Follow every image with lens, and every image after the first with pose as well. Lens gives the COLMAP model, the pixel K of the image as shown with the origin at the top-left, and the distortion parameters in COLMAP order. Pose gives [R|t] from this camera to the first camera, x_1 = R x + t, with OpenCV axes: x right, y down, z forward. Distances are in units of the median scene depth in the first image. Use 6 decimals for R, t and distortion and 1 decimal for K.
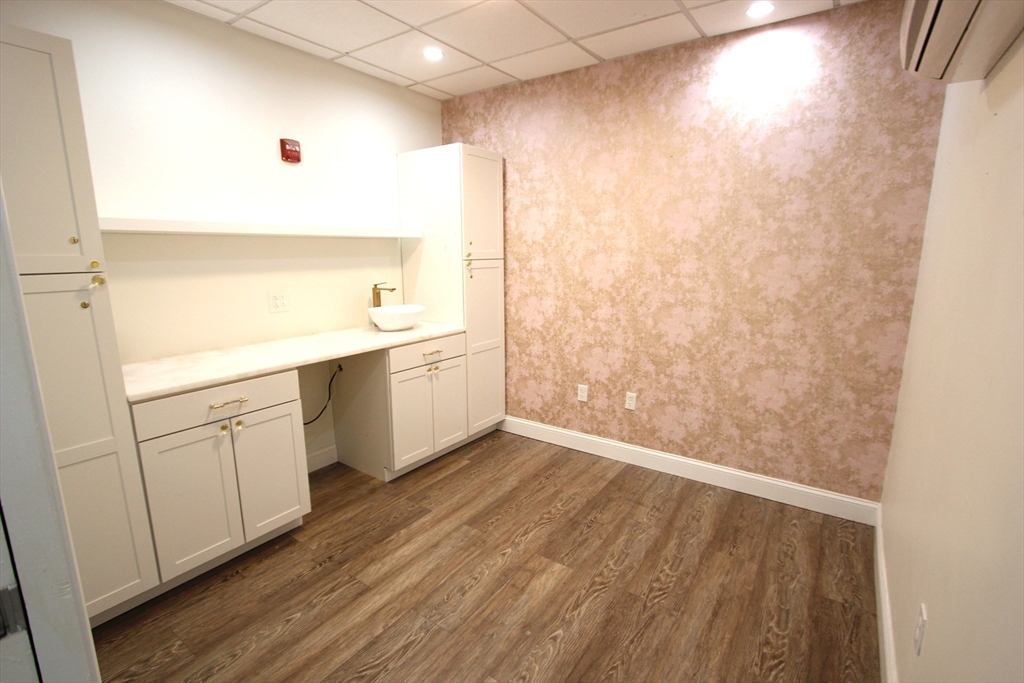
lens RADIAL K [[472.7, 0, 511.2], [0, 472.7, 345.3], [0, 0, 1]] dist [-0.021585, 0.003687]
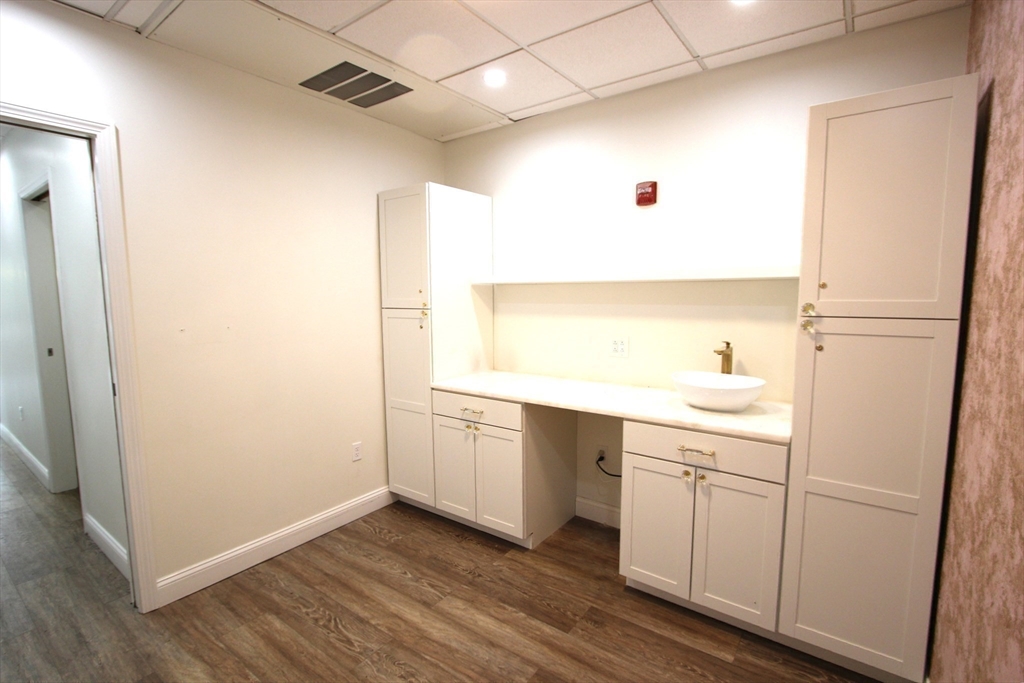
lens RADIAL K [[472.7, 0, 511.2], [0, 472.7, 345.3], [0, 0, 1]] dist [-0.021585, 0.003687]
pose [[-0.015425, 0.109477, -0.993870, 0.488373], [-0.191992, 0.975167, 0.110397, -0.155893], [0.981275, 0.192518, 0.005977, 0.735880]]
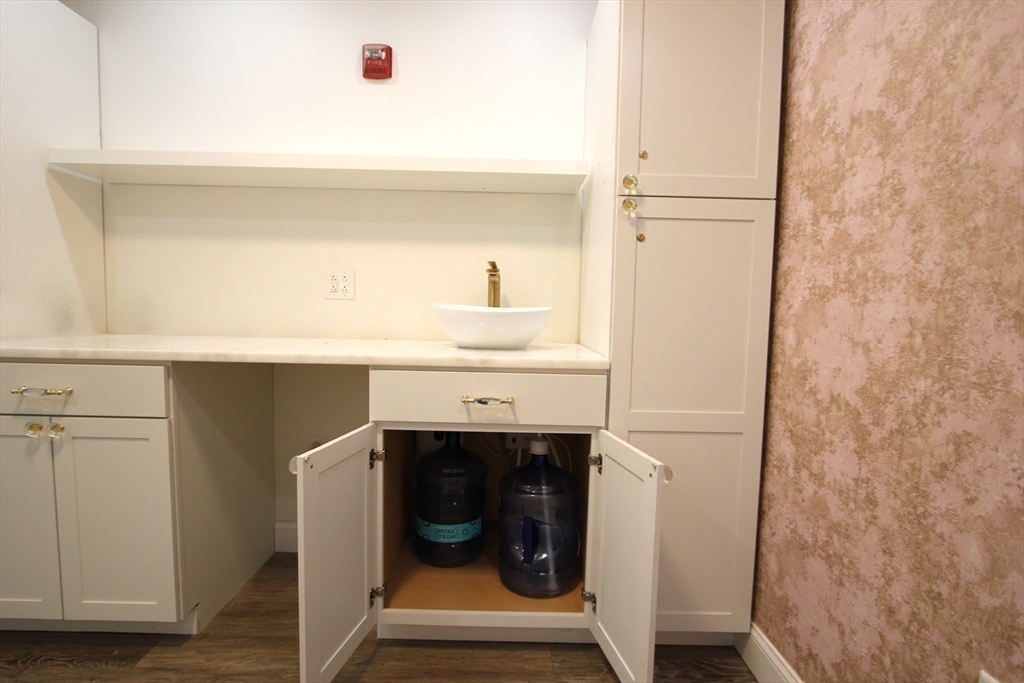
lens RADIAL K [[472.7, 0, 511.2], [0, 472.7, 345.3], [0, 0, 1]] dist [-0.021585, 0.003687]
pose [[0.591593, 0.074619, -0.802776, 0.199215], [-0.182576, 0.982240, -0.043246, -0.020257], [0.785292, 0.172152, 0.594710, 0.770745]]
